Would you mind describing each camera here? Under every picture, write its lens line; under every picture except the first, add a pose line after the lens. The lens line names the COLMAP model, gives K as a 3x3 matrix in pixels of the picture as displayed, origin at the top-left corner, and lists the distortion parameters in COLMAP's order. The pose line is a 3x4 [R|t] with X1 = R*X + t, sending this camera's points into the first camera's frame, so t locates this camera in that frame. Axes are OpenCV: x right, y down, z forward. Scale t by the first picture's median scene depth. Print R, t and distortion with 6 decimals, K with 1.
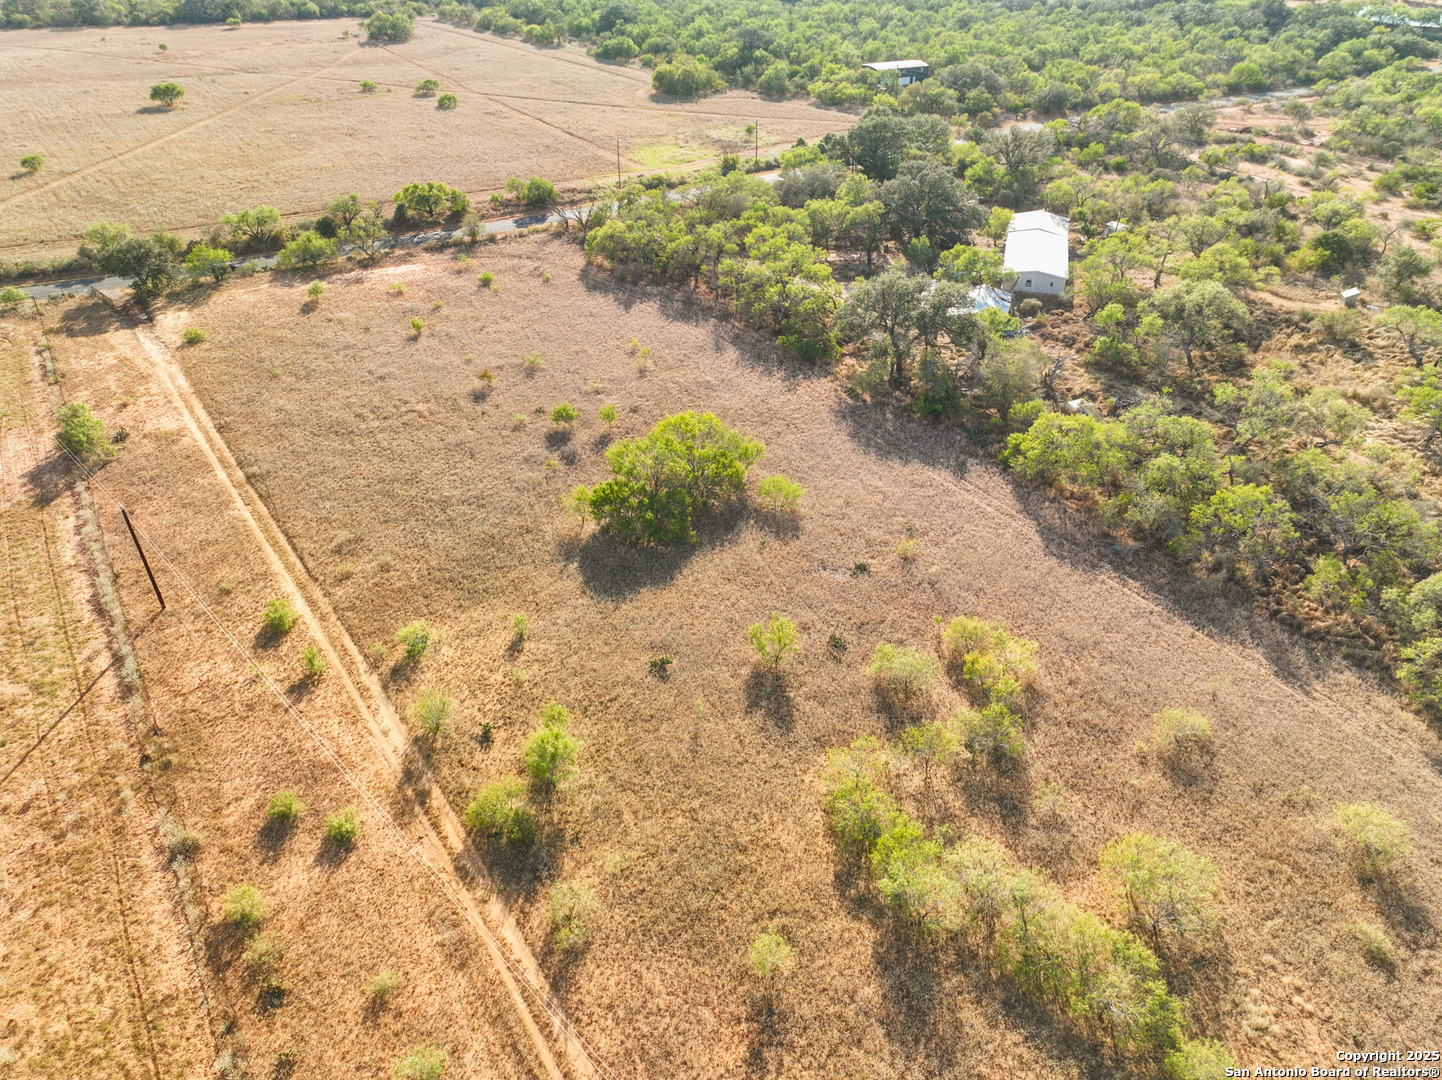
lens RADIAL K [[1093.6, 0, 721.0], [0, 1093.6, 540.0], [0, 0, 1]] dist [-0.007005, 0.026745]
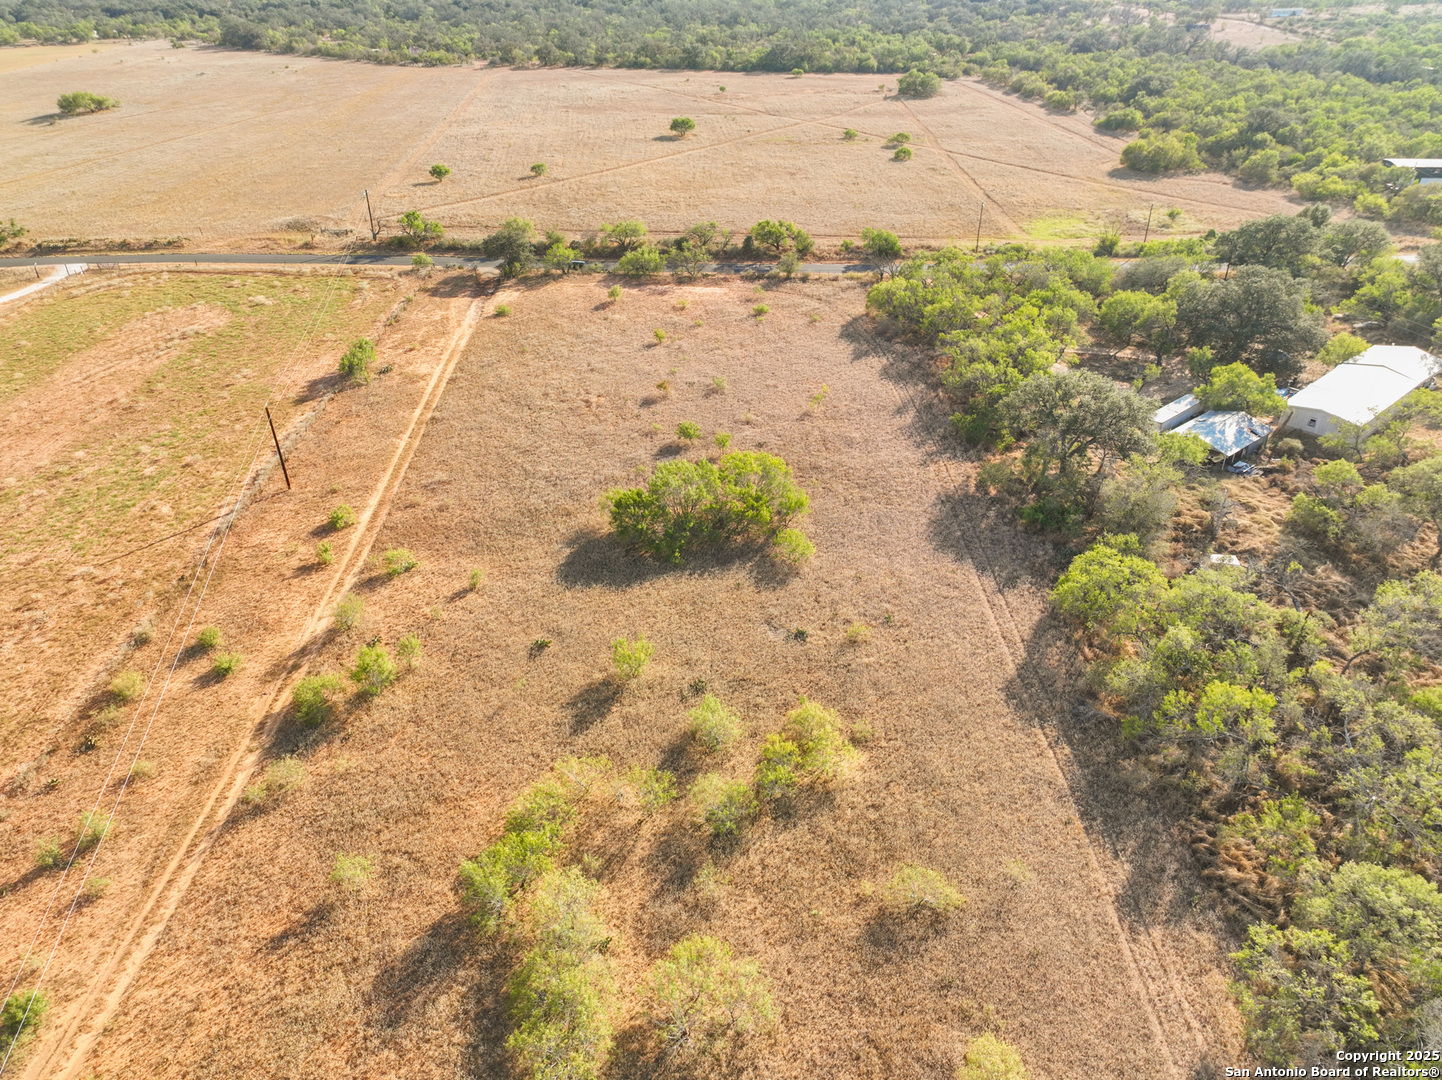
lens RADIAL K [[1093.6, 0, 721.0], [0, 1093.6, 540.0], [0, 0, 1]] dist [-0.007005, 0.026745]
pose [[0.826567, 0.269732, -0.493996, 0.389841], [-0.291706, 0.955909, 0.033856, -0.050306], [0.481347, 0.116118, 0.868805, 0.068921]]
